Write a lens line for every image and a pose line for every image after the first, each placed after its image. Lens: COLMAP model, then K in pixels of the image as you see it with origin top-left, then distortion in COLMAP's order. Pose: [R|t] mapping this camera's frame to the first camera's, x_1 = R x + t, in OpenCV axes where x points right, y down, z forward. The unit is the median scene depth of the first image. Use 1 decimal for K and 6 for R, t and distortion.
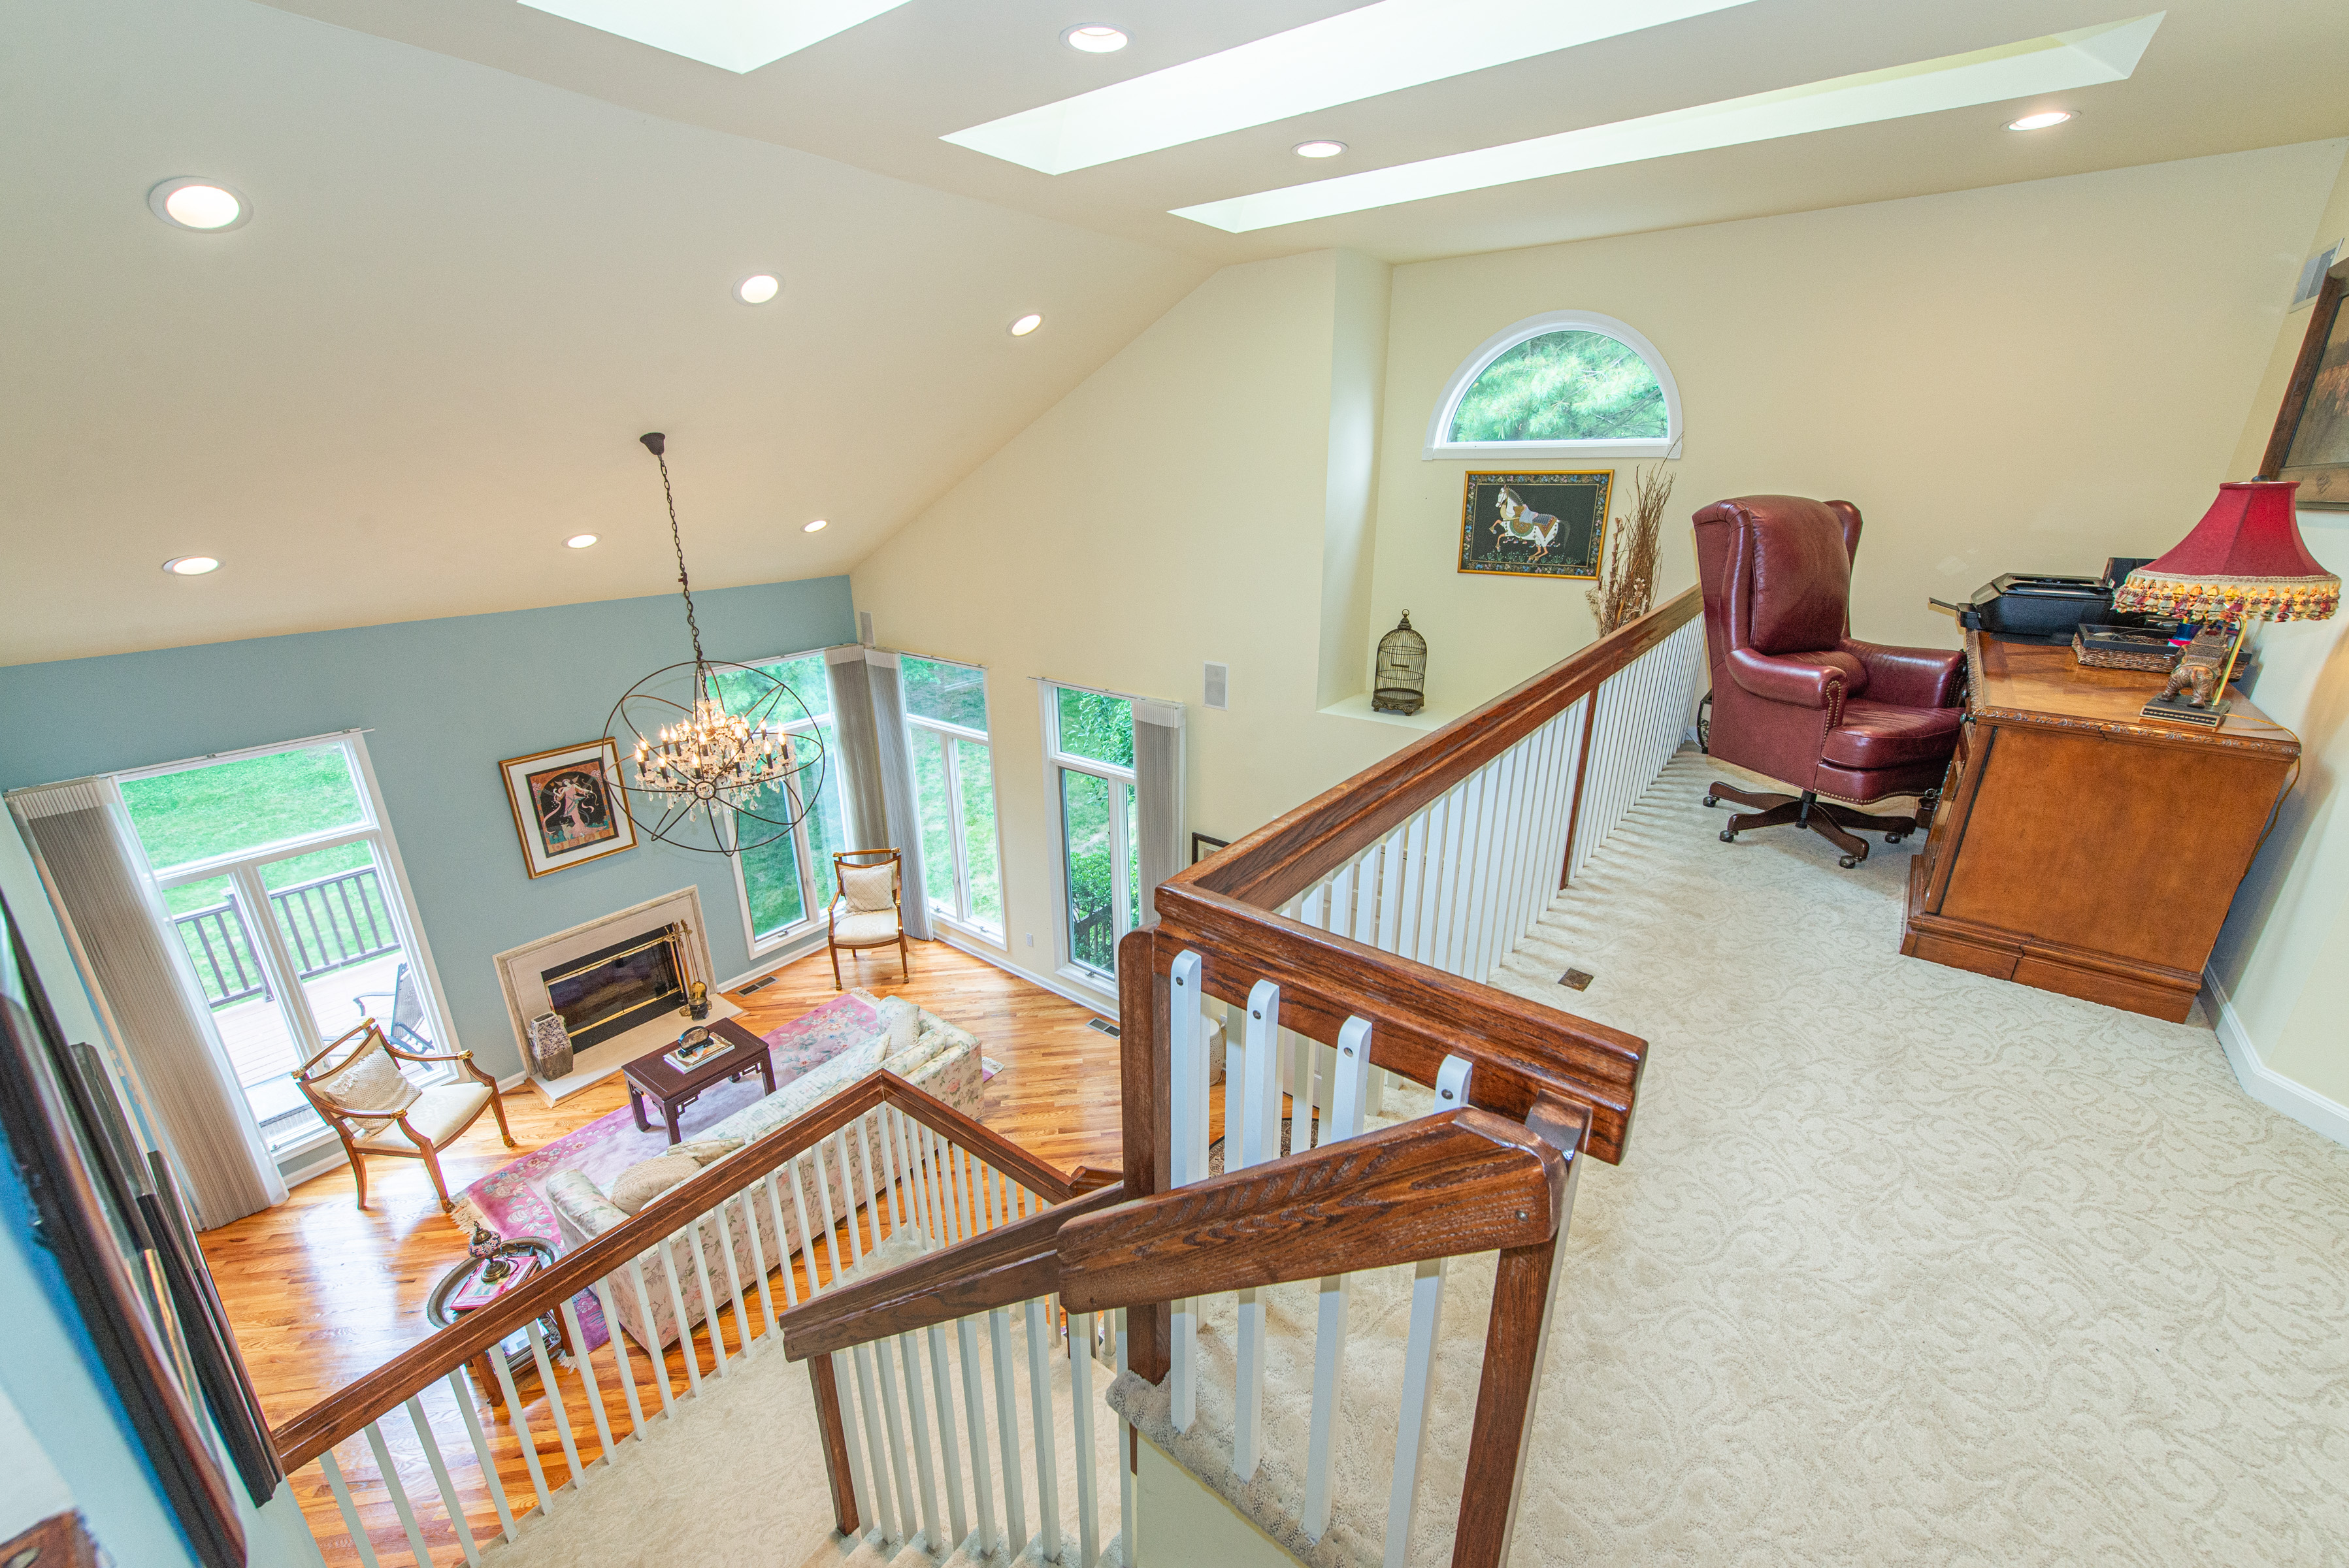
lens RADIAL K [[909.0, 0, 1174.5], [0, 909.0, 784.0], [0, 0, 1]] dist [0.000392, -0.000023]
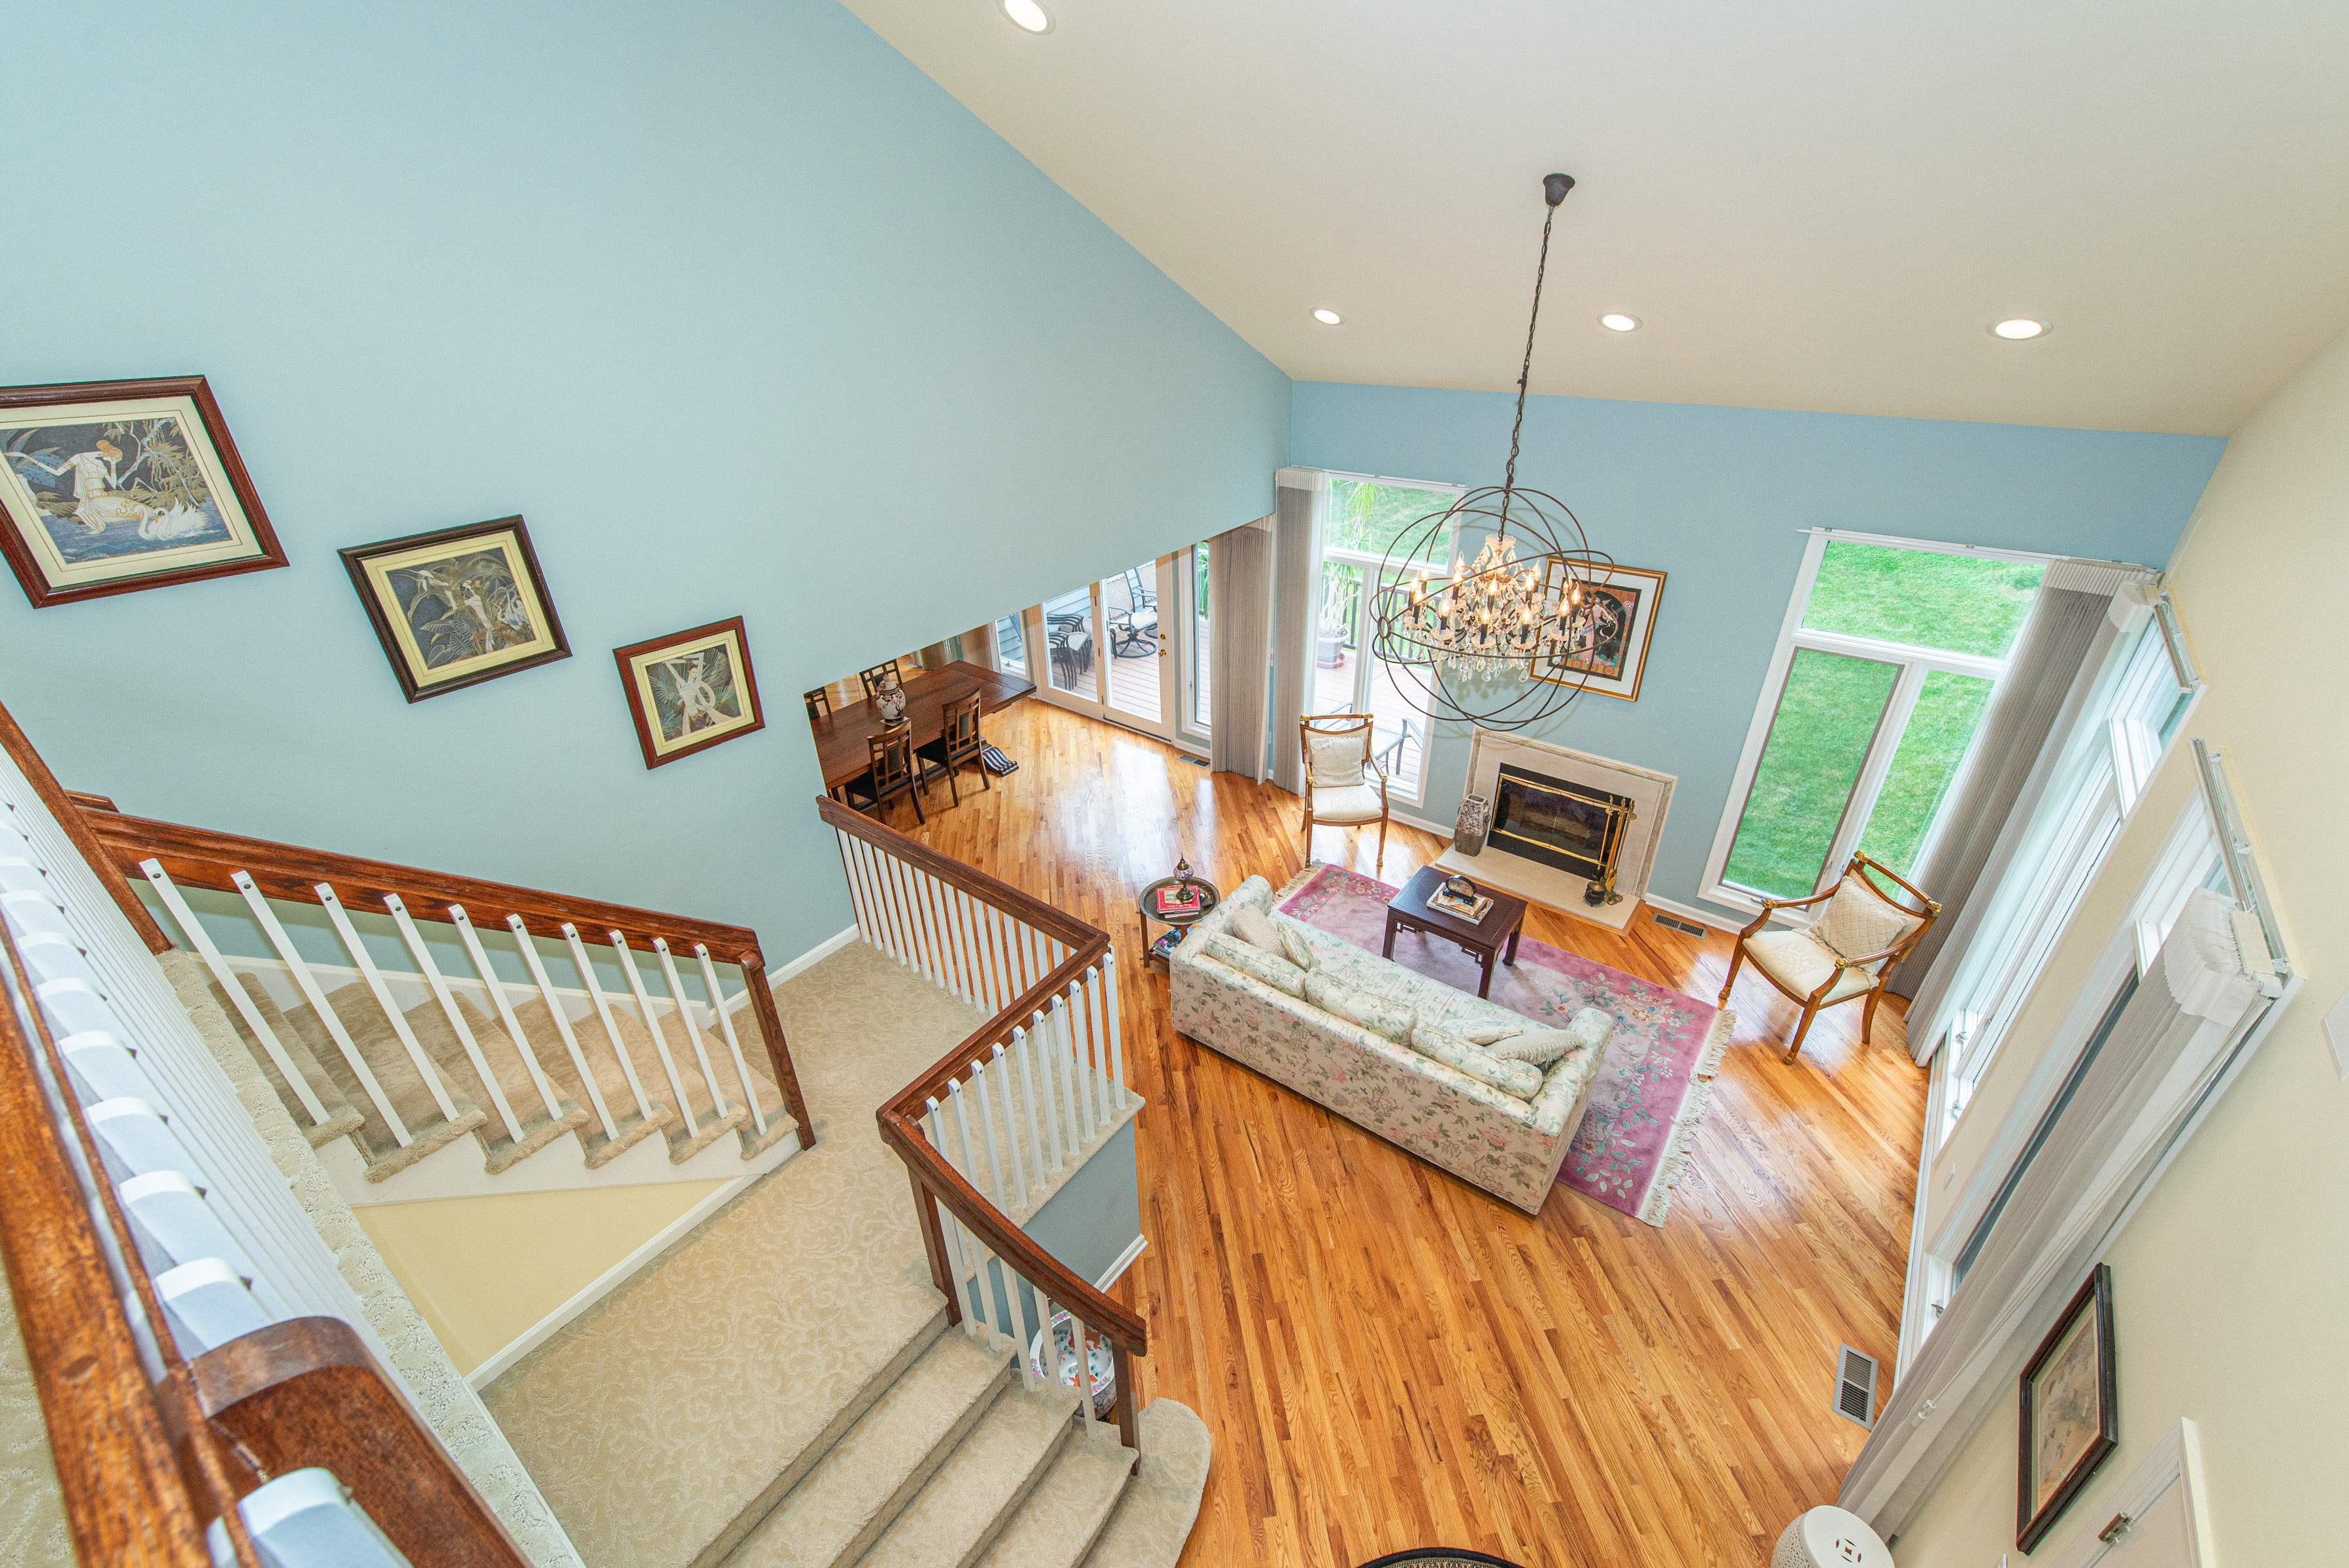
lens RADIAL K [[942.4, 0, 1174.5], [0, 942.4, 784.0], [0, 0, 1]] dist [0.005483, 0.000103]
pose [[-0.015723, 0.493238, -0.869753, 0.252567], [-0.305646, 0.825852, 0.473867, -0.166553], [0.952016, 0.273286, 0.137771, 0.499489]]
